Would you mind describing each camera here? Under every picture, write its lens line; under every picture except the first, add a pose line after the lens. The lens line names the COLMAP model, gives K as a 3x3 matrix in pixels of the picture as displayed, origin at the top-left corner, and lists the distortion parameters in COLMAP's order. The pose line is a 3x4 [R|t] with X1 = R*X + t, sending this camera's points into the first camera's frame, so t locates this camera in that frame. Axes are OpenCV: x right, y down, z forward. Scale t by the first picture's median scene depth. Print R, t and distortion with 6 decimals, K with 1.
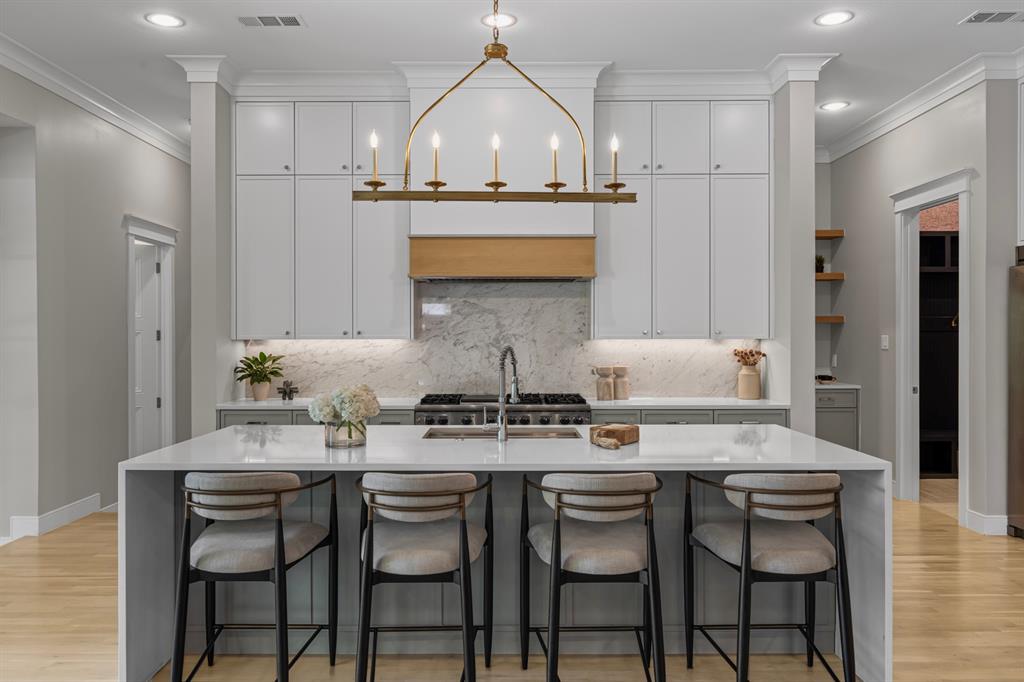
lens RADIAL K [[784.7, 0, 502.7], [0, 784.7, 339.7], [0, 0, 1]] dist [0.003447, -0.008071]
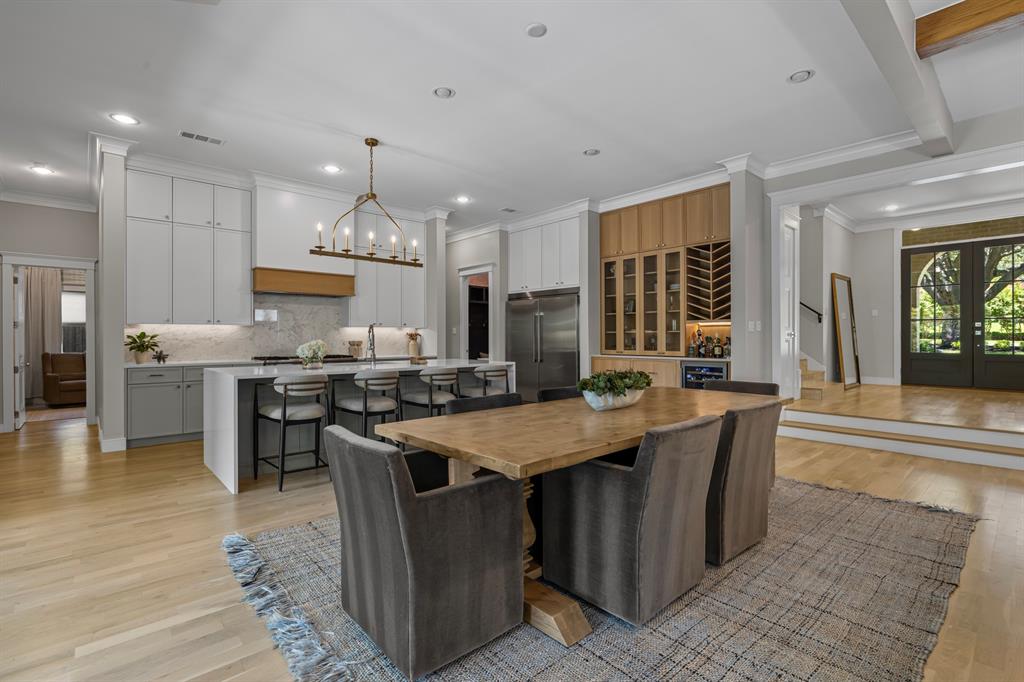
lens RADIAL K [[492.0, 0, 515.2], [0, 492.0, 340.2], [0, 0, 1]] dist [0.003245, -0.000200]
pose [[0.729993, -0.002949, 0.683448, -0.434852], [0.006164, 0.999978, -0.002269, 0.039020], [-0.683427, 0.005869, 0.729995, -0.217767]]
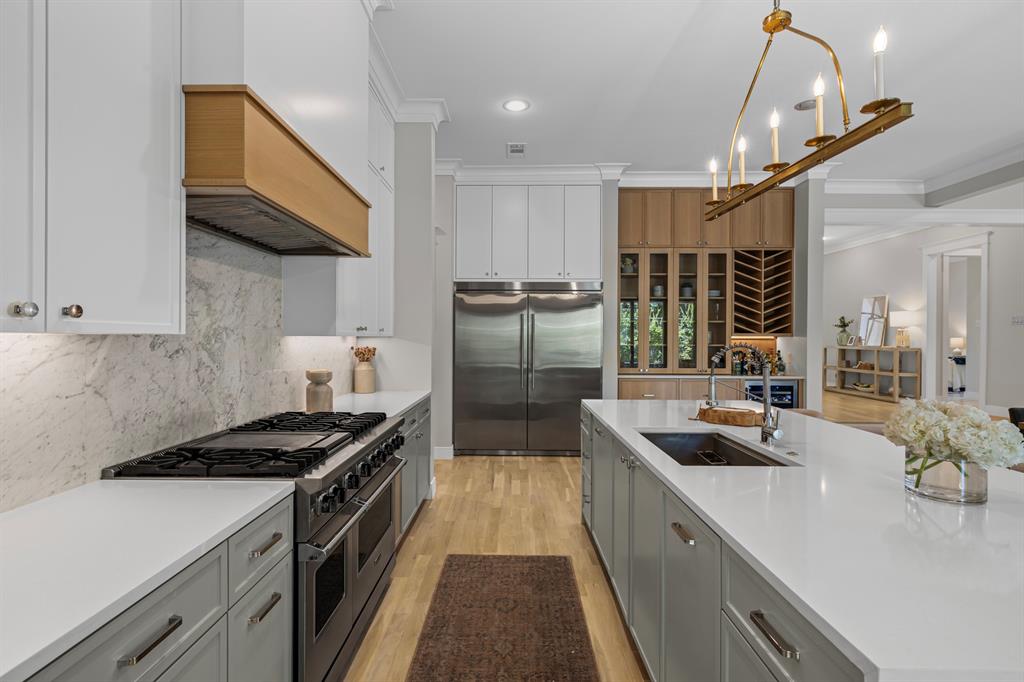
lens RADIAL K [[492.0, 0, 515.7], [0, 492.0, 342.1], [0, 0, 1]] dist [0.003245, -0.000200]
pose [[-0.007259, -0.007529, 0.999945, -0.364411], [0.002247, 0.999969, 0.007546, 0.001843], [-0.999971, 0.002302, -0.007242, 0.811715]]
